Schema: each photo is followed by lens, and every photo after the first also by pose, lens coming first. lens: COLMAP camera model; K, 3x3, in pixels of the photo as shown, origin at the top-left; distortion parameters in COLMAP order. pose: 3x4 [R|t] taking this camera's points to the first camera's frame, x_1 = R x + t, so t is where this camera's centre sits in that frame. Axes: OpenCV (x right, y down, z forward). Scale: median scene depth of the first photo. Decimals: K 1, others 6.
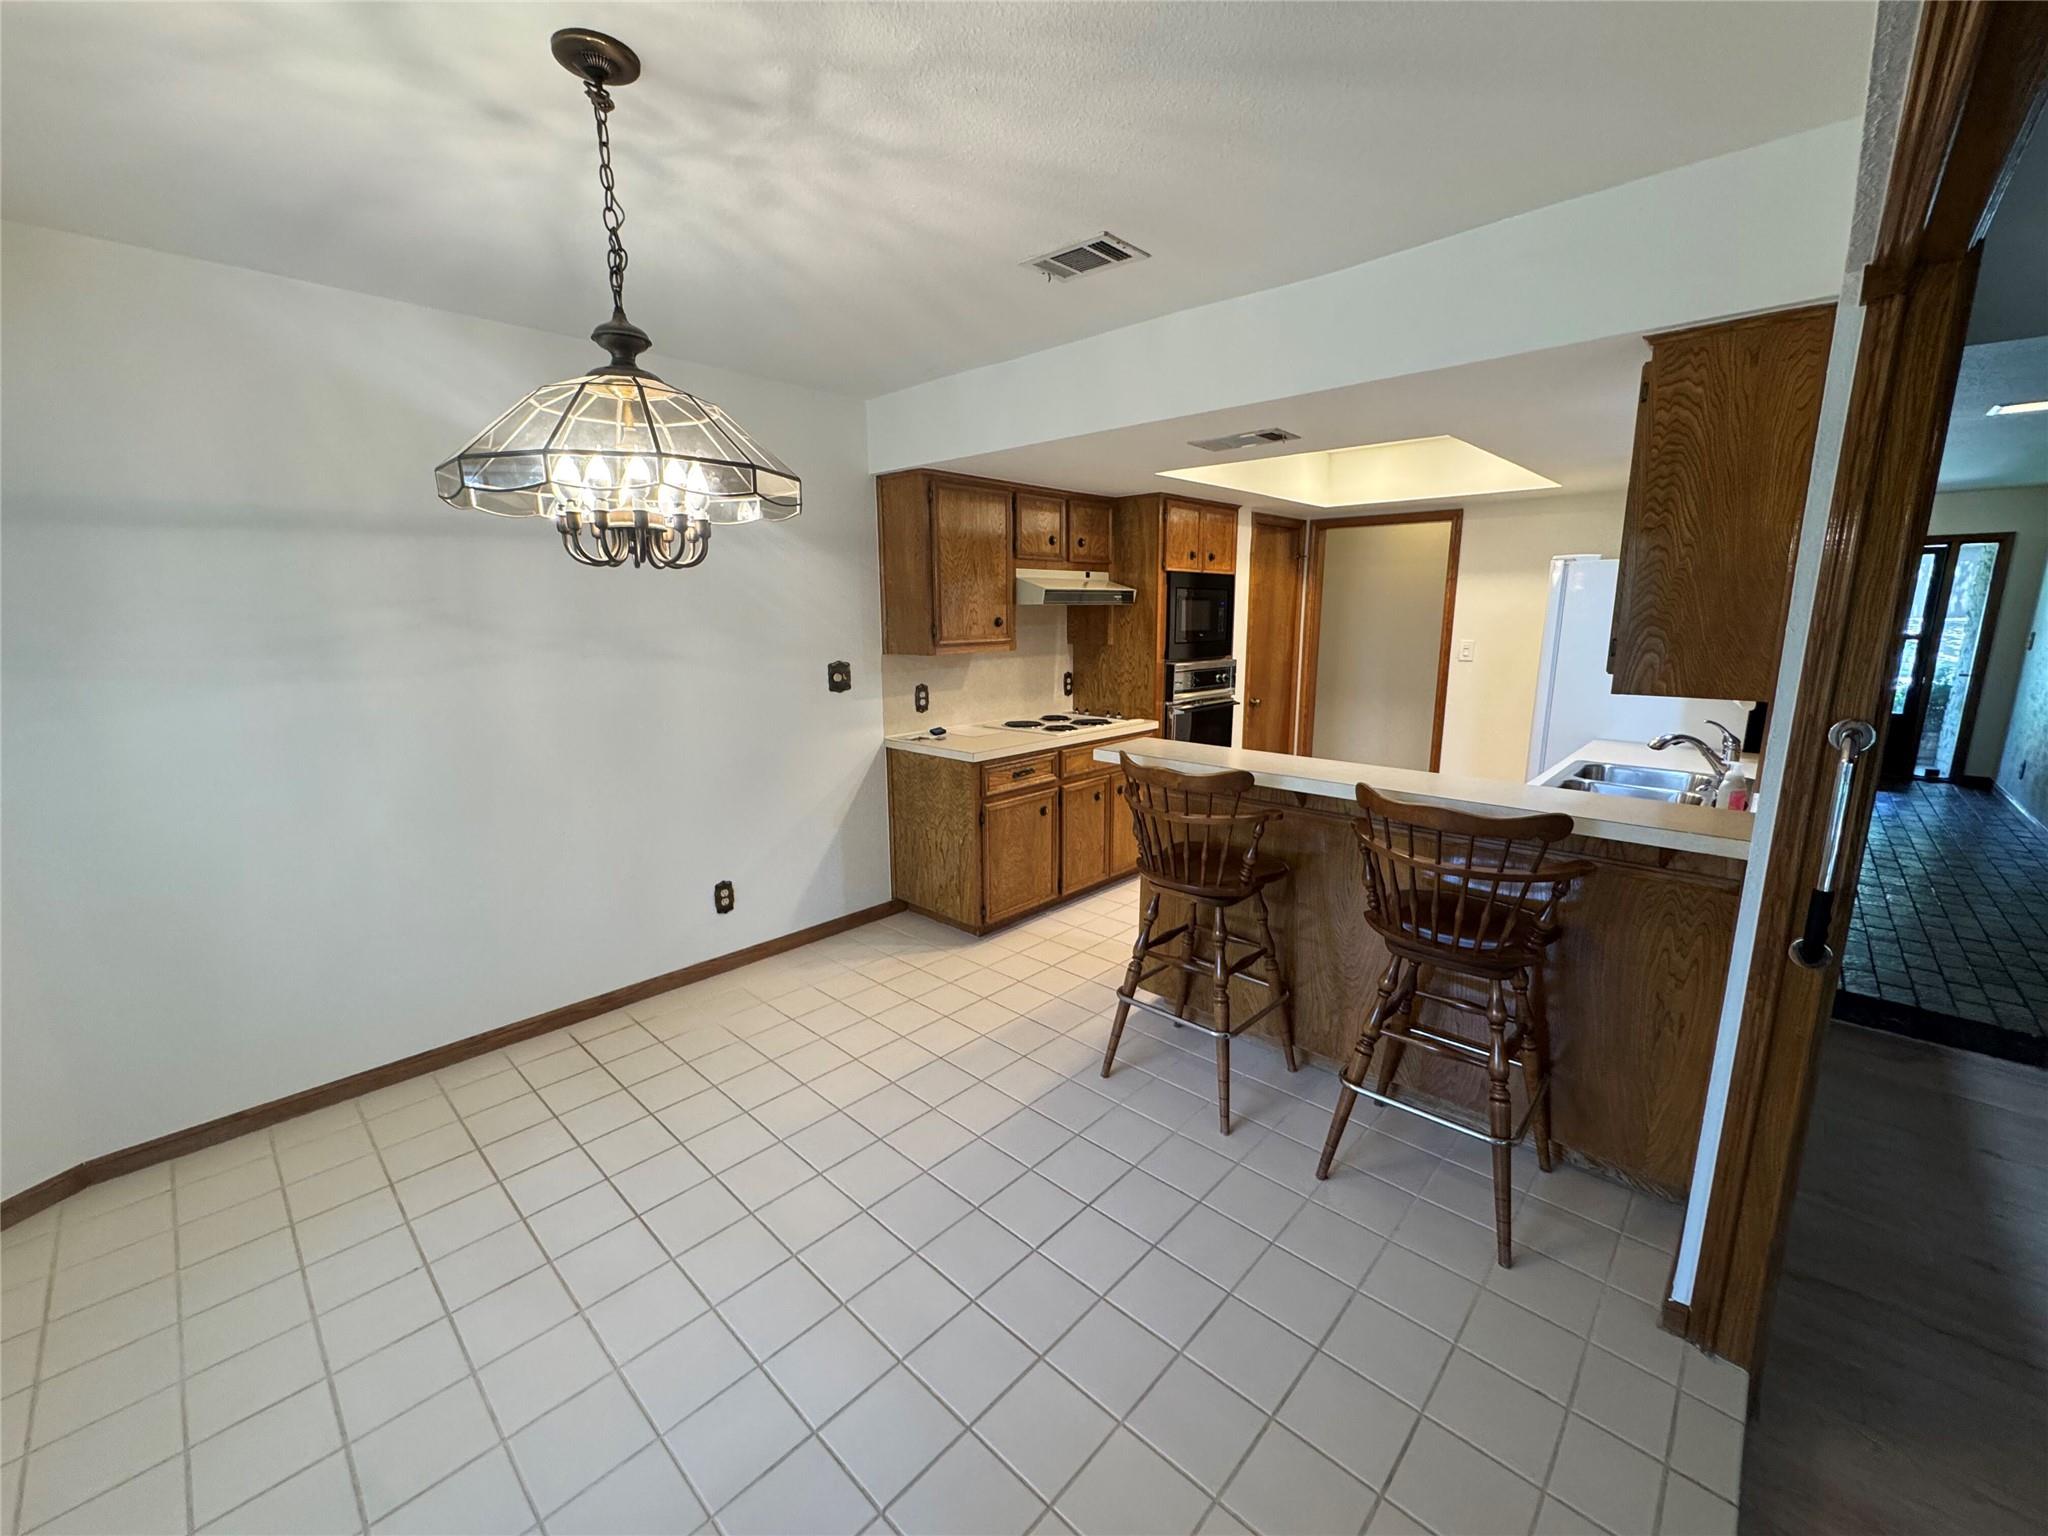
lens RADIAL K [[820.9, 0, 1024.0], [0, 820.9, 768.0], [0, 0, 1]] dist [-0.000732, -0.000299]
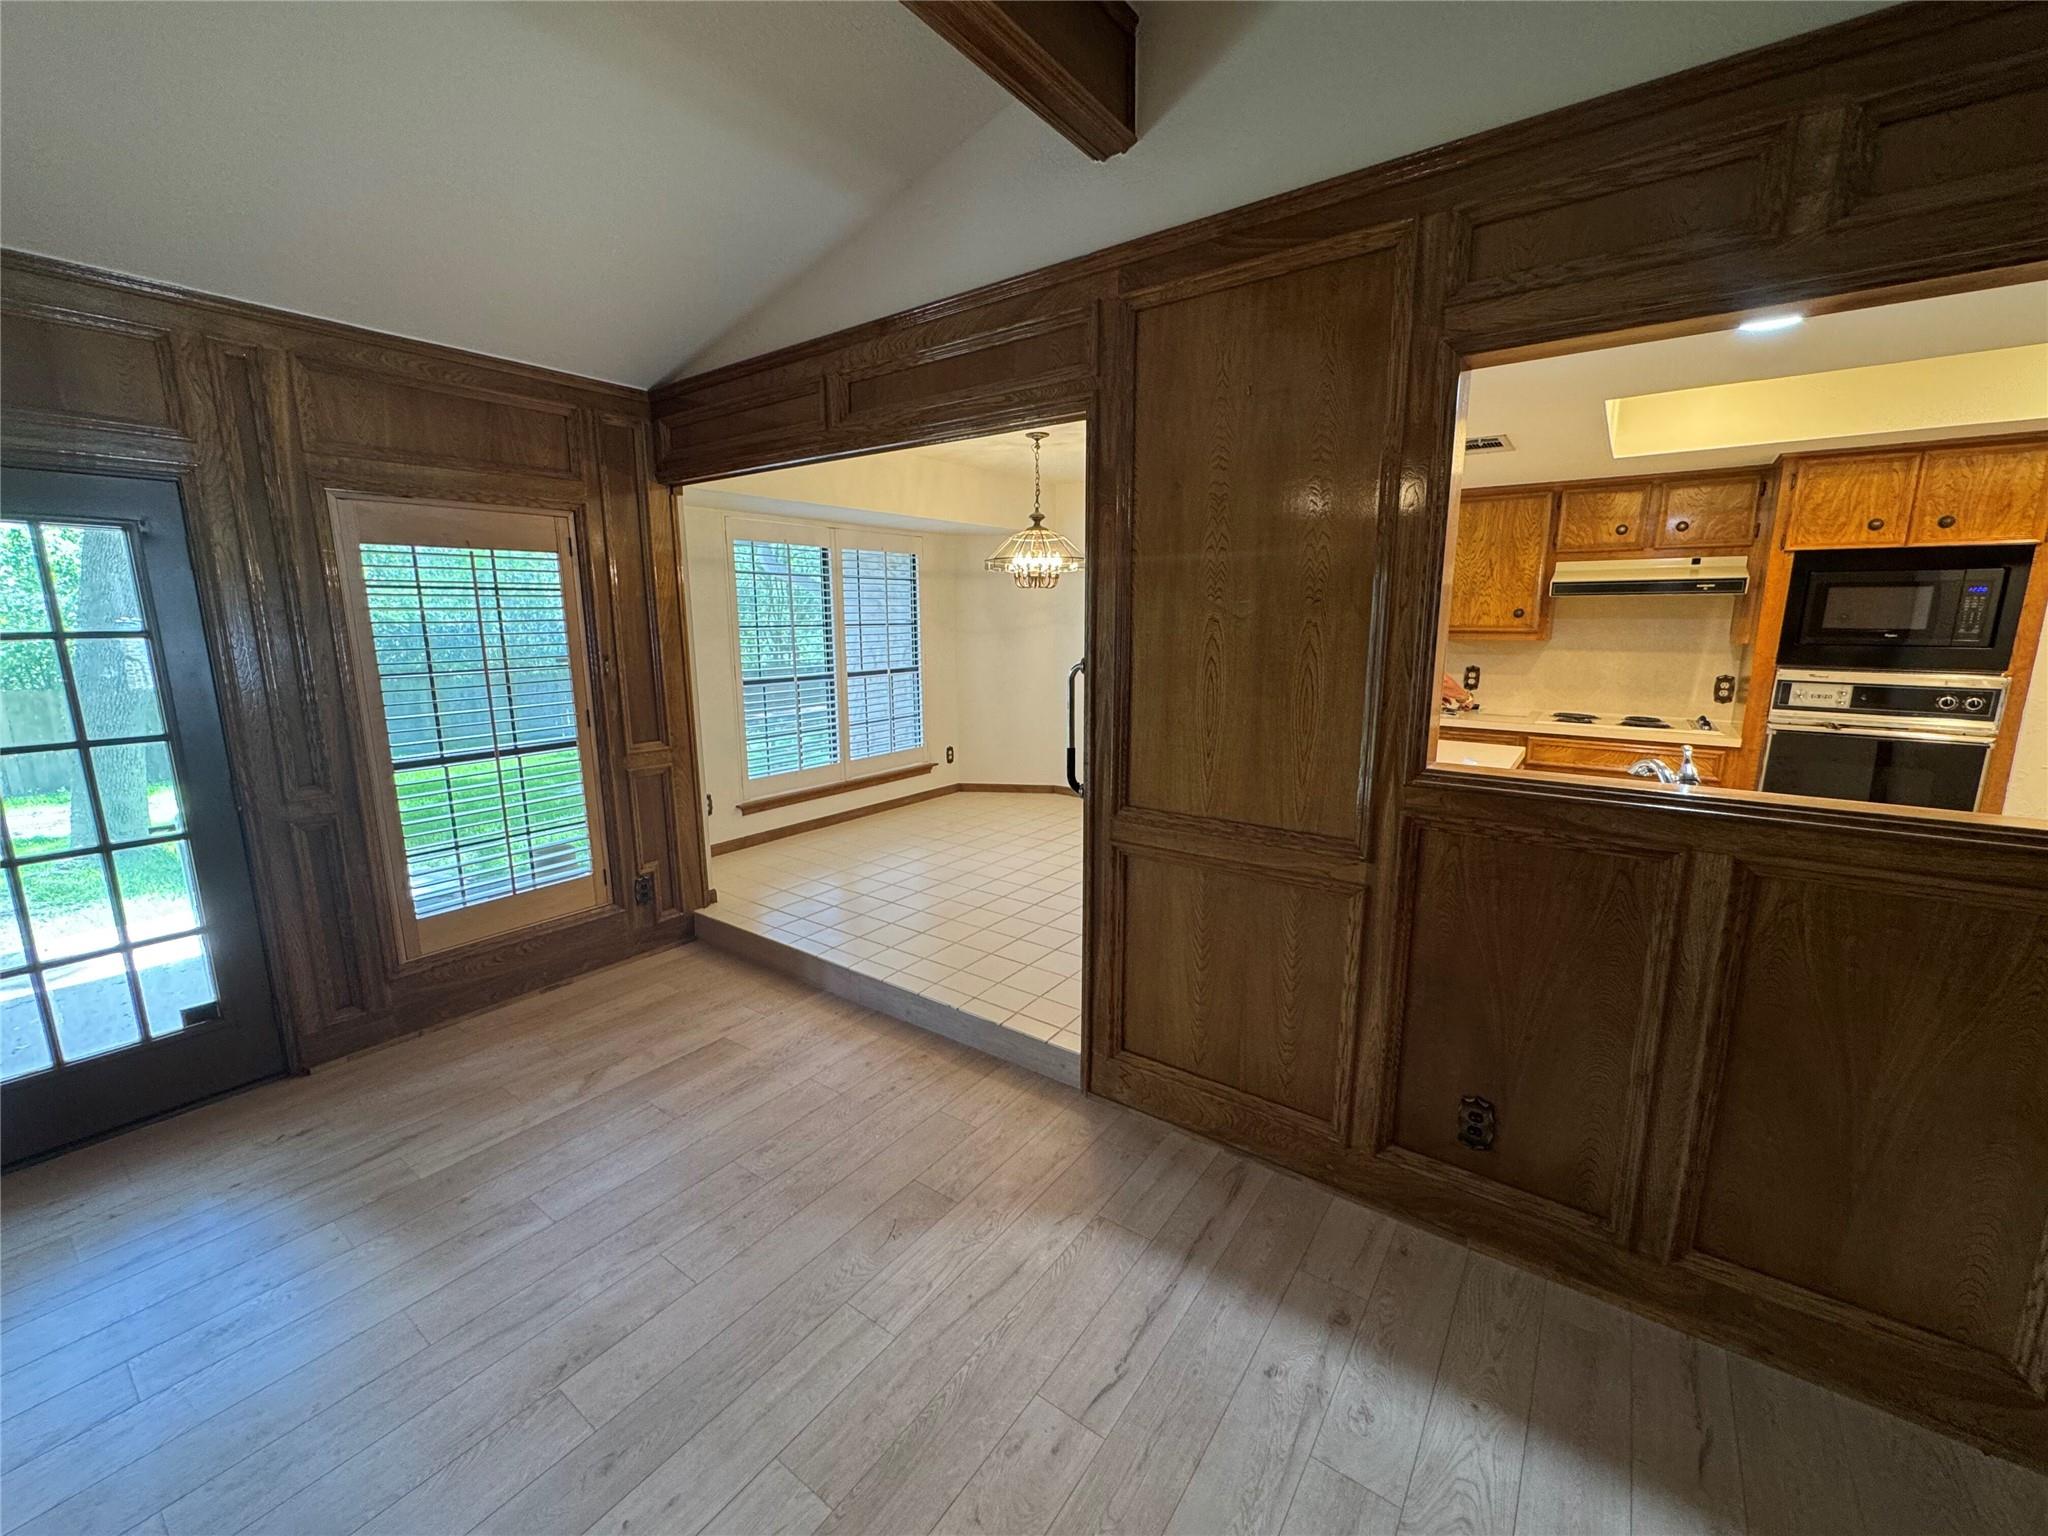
lens RADIAL K [[820.9, 0, 1024.0], [0, 820.9, 768.0], [0, 0, 1]] dist [-0.000732, -0.000299]
pose [[0.130059, 0.188691, -0.973386, 0.923872], [-0.185752, 0.968980, 0.163017, -0.031529], [0.973951, 0.159606, 0.161074, 0.200912]]
